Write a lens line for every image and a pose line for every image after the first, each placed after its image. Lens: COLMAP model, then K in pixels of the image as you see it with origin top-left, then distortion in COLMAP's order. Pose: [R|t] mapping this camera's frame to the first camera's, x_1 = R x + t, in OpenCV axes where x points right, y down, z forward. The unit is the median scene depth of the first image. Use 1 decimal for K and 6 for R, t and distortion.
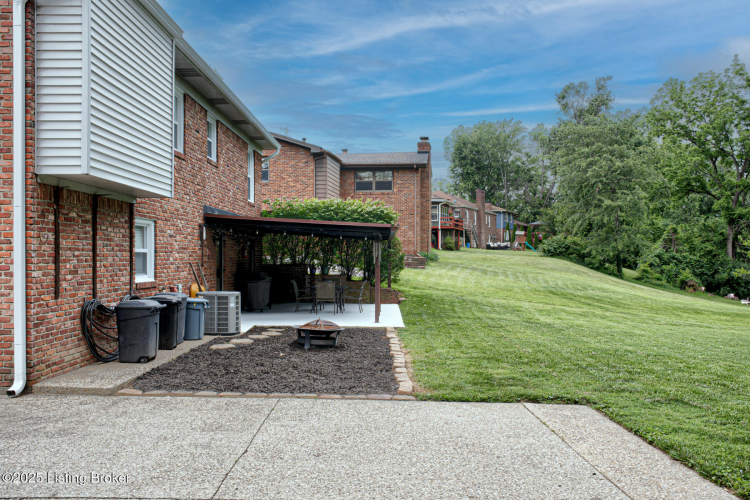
lens RADIAL K [[688.1, 0, 379.2], [0, 688.1, 250.0], [0, 0, 1]] dist [0.022930, 0.000000]
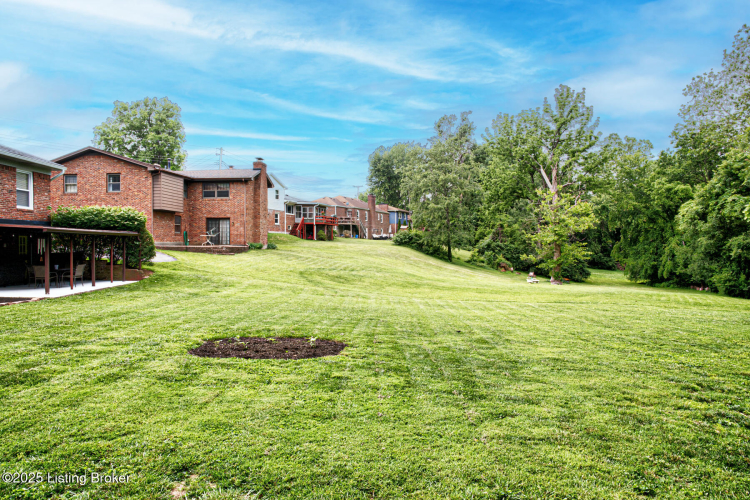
lens RADIAL K [[527.3, 0, 381.5], [0, 527.3, 245.0], [0, 0, 1]] dist [-0.022241, 0.030884]
pose [[0.999616, 0.000989, 0.027696, 0.198944], [-0.001337, 0.999921, 0.012531, -0.003916], [-0.027682, -0.012564, 0.999538, -0.035494]]
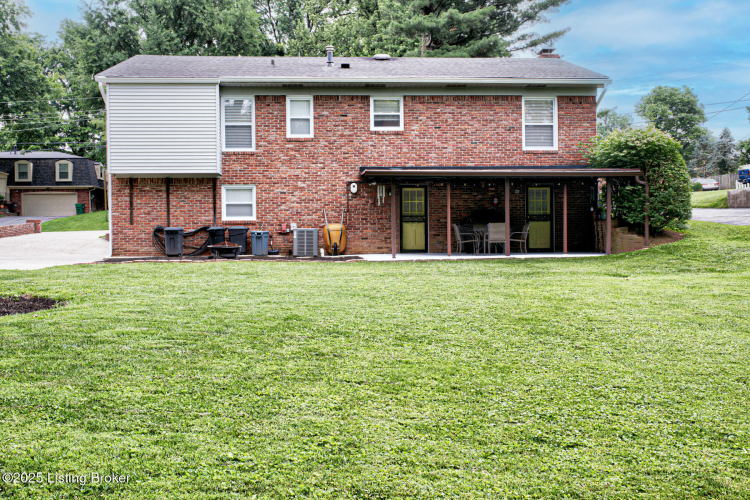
lens RADIAL K [[800.6, 0, 374.6], [0, 800.6, 249.9], [0, 0, 1]] dist [0.011503, 0.000000]
pose [[0.064751, 0.012242, -0.997826, 0.380488], [0.019899, 0.999710, 0.013556, 0.022089], [0.997703, -0.020734, 0.064489, 0.264564]]
